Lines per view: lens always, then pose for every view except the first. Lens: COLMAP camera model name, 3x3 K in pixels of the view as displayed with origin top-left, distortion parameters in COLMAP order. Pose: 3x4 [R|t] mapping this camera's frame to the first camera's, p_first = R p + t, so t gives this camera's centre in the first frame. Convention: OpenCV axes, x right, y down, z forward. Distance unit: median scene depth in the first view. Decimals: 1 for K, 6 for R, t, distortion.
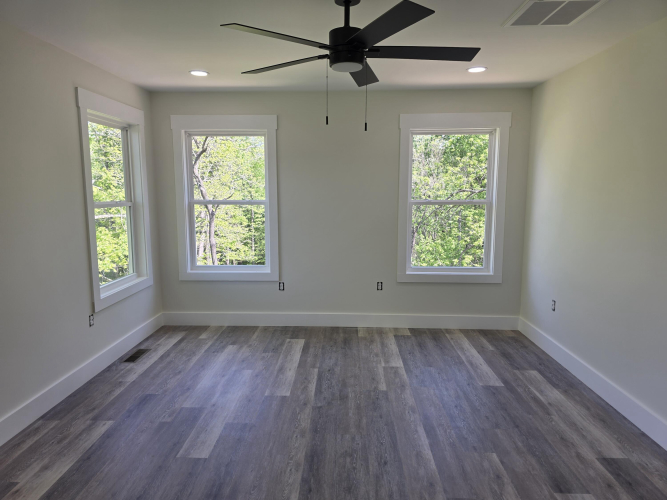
lens RADIAL K [[451.8, 0, 332.7], [0, 451.8, 245.9], [0, 0, 1]] dist [0.054872, -0.042156]
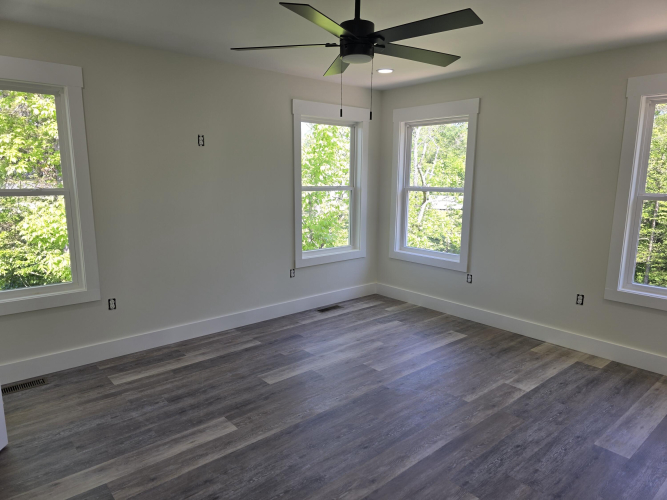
lens RADIAL K [[451.8, 0, 335.1], [0, 451.8, 253.2], [0, 0, 1]] dist [0.054872, -0.042156]
pose [[0.689745, 0.135463, -0.711267, 0.427419], [-0.102948, 0.990711, 0.088851, -0.023718], [0.716696, 0.011939, 0.697284, 0.133678]]
